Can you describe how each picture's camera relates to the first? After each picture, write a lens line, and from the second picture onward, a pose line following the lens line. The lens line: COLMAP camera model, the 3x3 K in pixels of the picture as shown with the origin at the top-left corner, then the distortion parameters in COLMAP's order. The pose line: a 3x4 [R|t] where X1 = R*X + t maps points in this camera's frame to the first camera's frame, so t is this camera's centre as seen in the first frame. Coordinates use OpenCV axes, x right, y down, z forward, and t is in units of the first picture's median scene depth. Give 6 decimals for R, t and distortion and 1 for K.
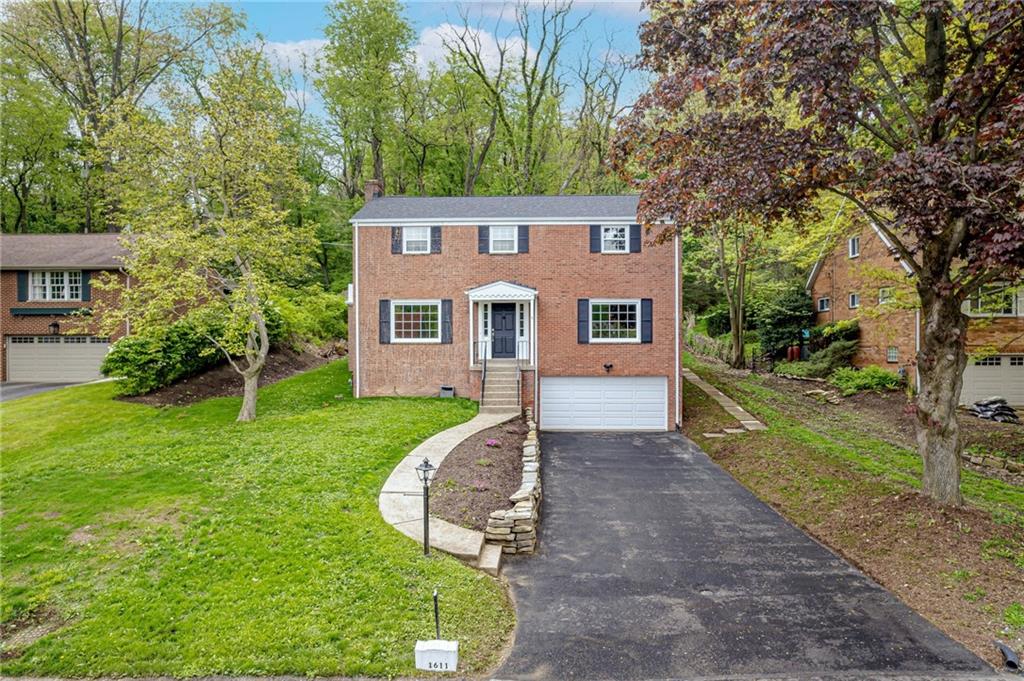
lens RADIAL K [[635.2, 0, 512.0], [0, 635.2, 340.5], [0, 0, 1]] dist [-0.001858, -0.000893]
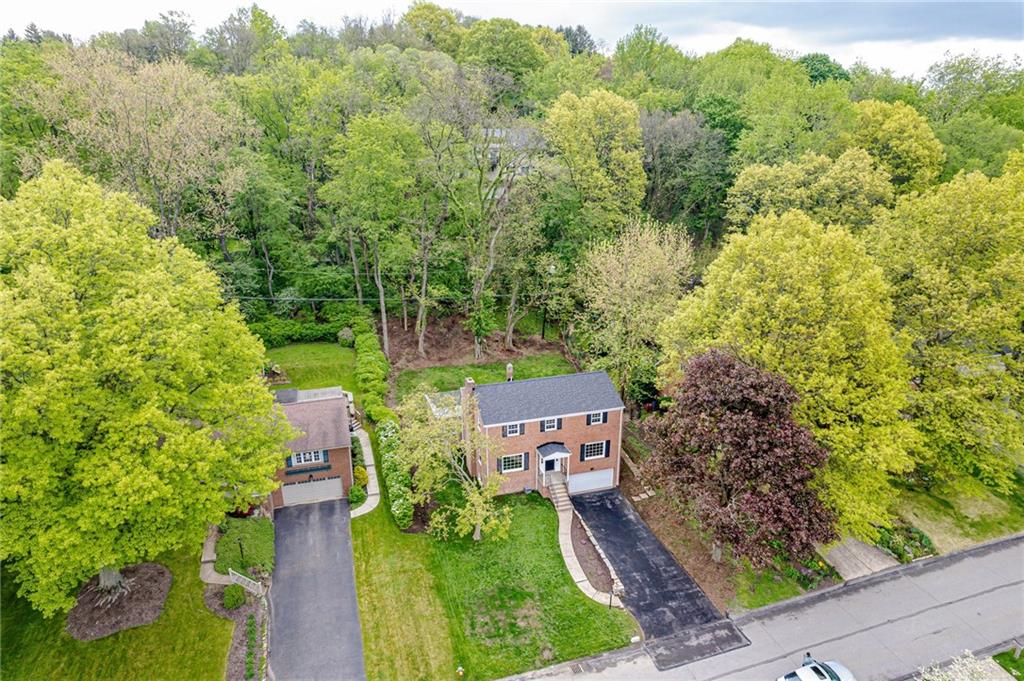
lens RADIAL K [[635.2, 0, 512.0], [0, 635.2, 340.5], [0, 0, 1]] dist [-0.001858, -0.000893]
pose [[0.945872, -0.099677, 0.308853, -0.800493], [-0.001130, 0.950648, 0.310268, -1.129279], [-0.324538, -0.293823, 0.899079, -0.867794]]
